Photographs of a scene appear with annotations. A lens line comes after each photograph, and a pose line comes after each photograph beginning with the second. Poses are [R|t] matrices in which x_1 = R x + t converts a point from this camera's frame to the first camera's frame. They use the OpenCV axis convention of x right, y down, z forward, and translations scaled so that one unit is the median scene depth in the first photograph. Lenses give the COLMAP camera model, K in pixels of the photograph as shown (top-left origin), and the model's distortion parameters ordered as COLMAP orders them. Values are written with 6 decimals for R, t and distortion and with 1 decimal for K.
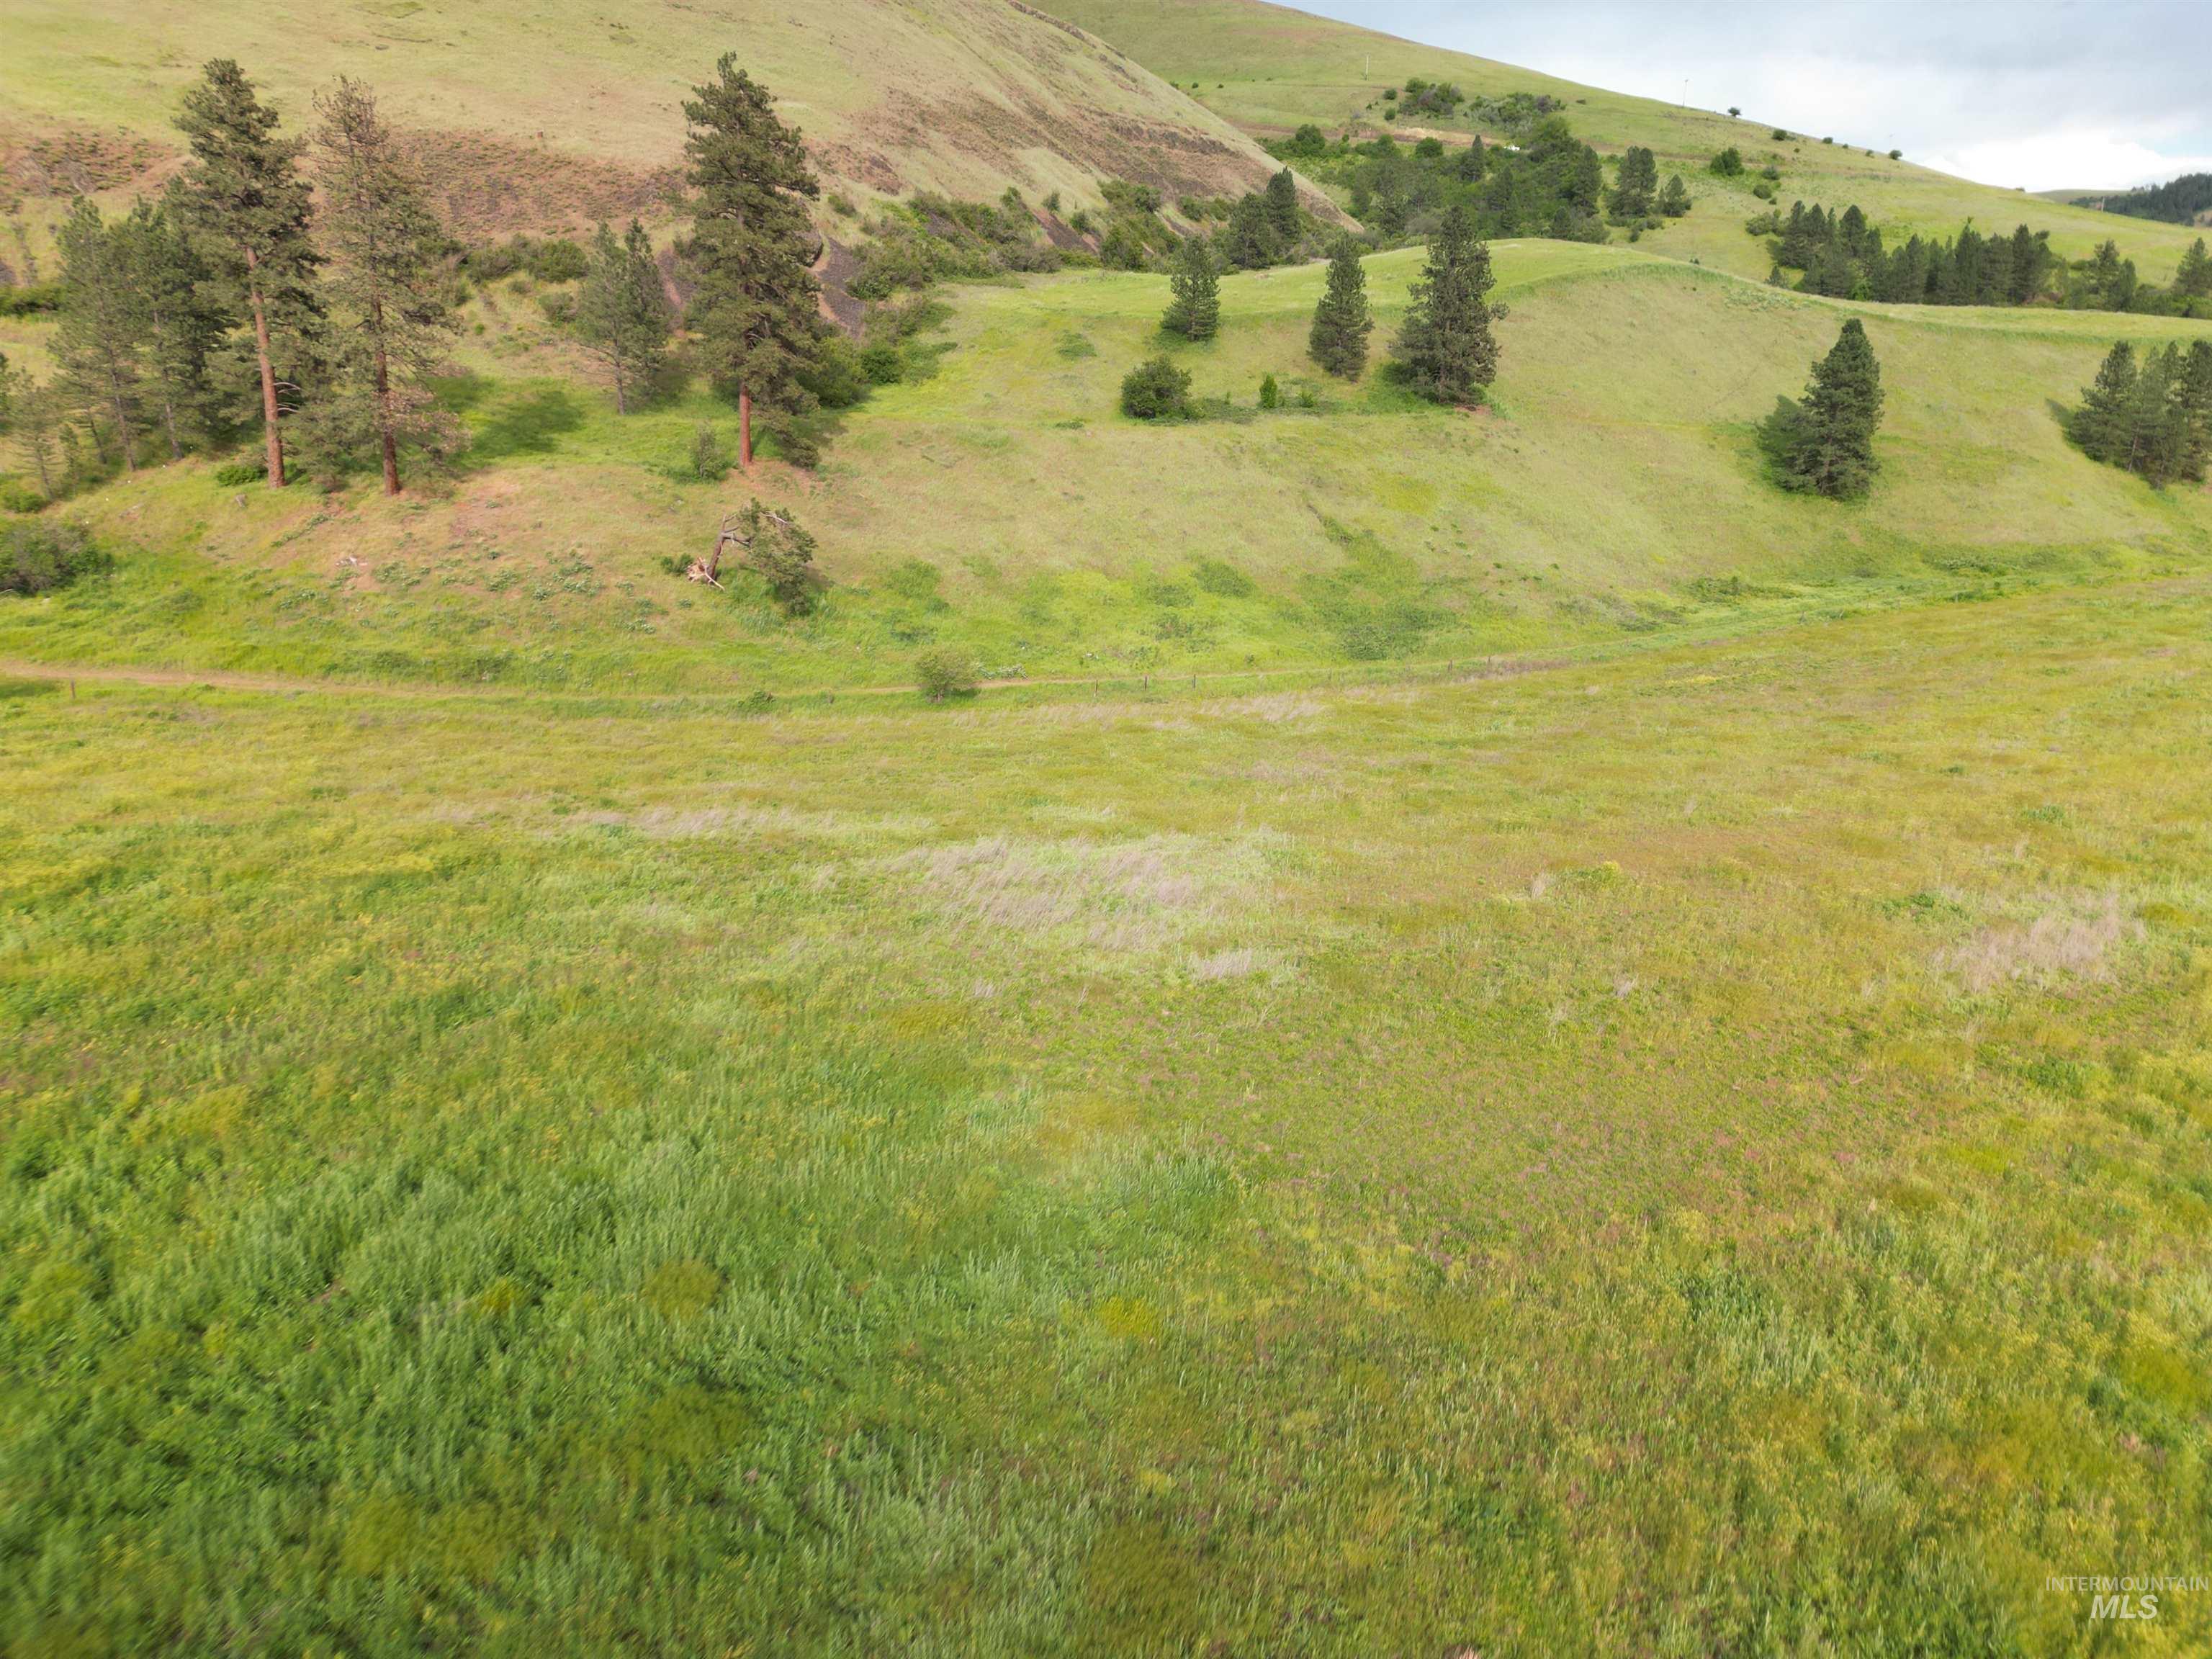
lens RADIAL K [[1529.9, 0, 1101.7], [0, 1529.9, 833.5], [0, 0, 1]] dist [0.074679, -0.066654]
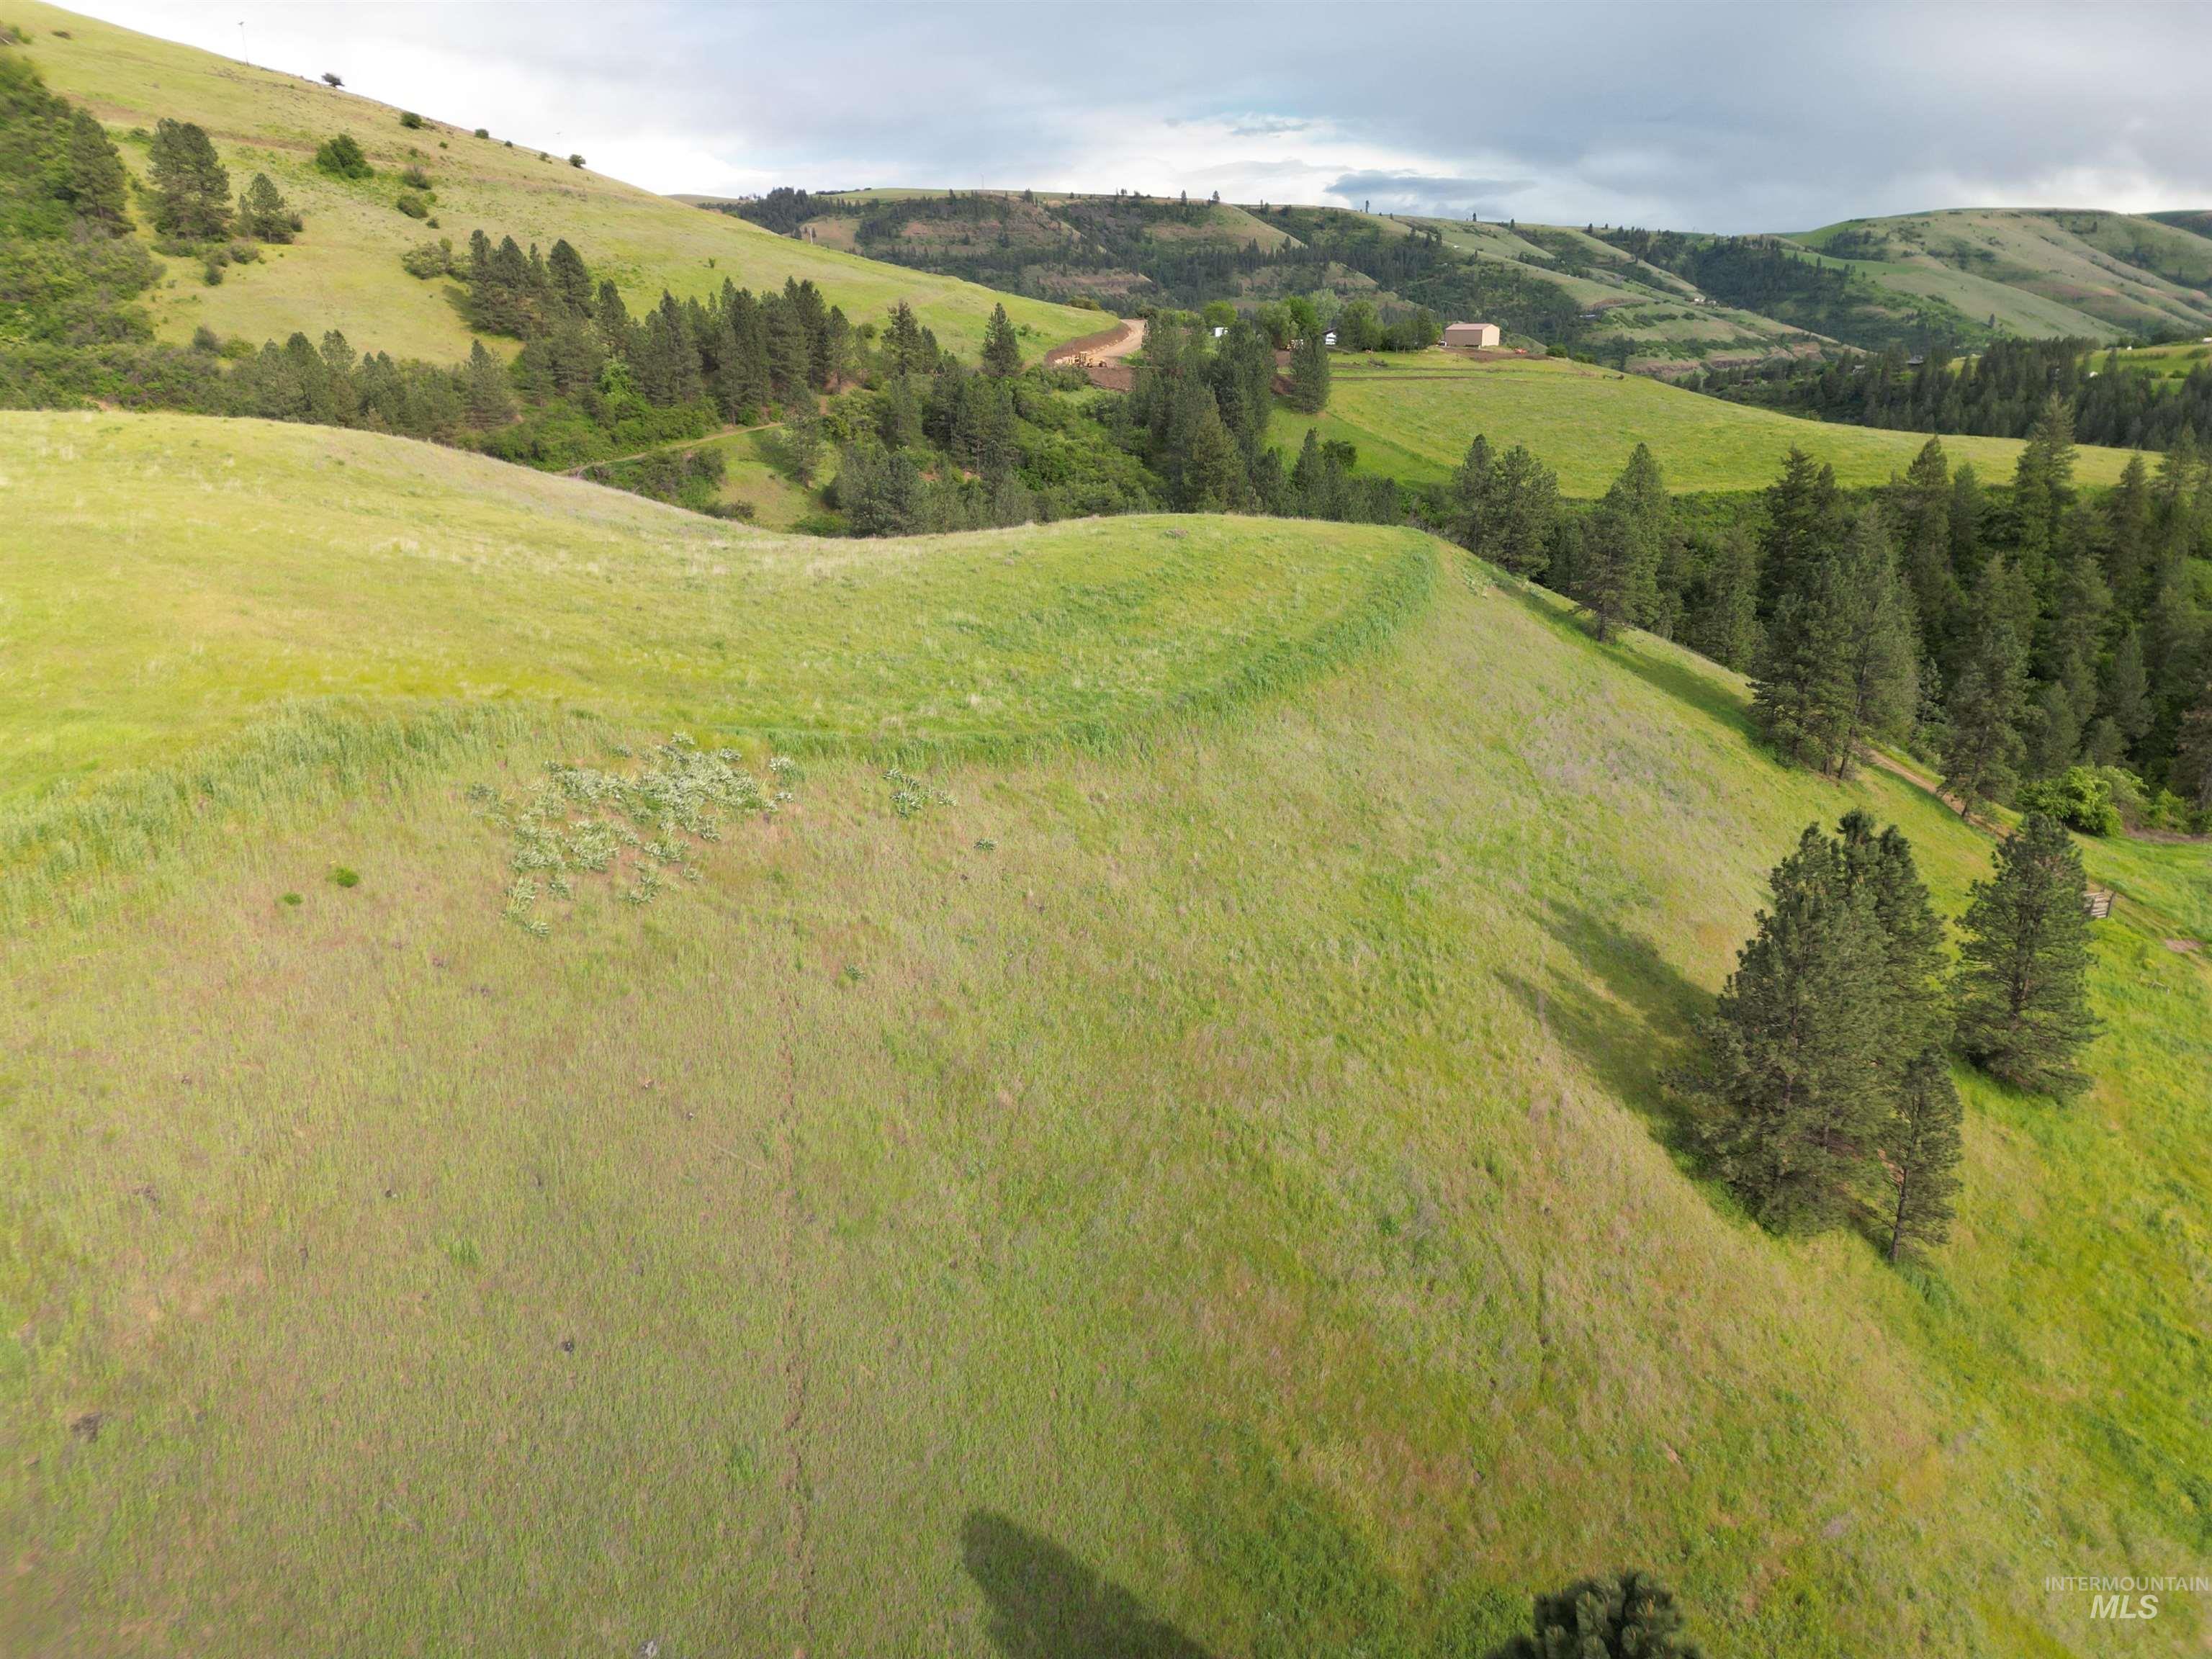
lens RADIAL K [[1534.8, 0, 1107.2], [0, 1534.8, 829.4], [0, 0, 1]] dist [0.079282, -0.069358]
pose [[0.714498, -0.229648, 0.660874, 0.161854], [0.226517, 0.969648, 0.092048, -0.178350], [-0.661954, 0.083931, 0.744831, 0.396254]]
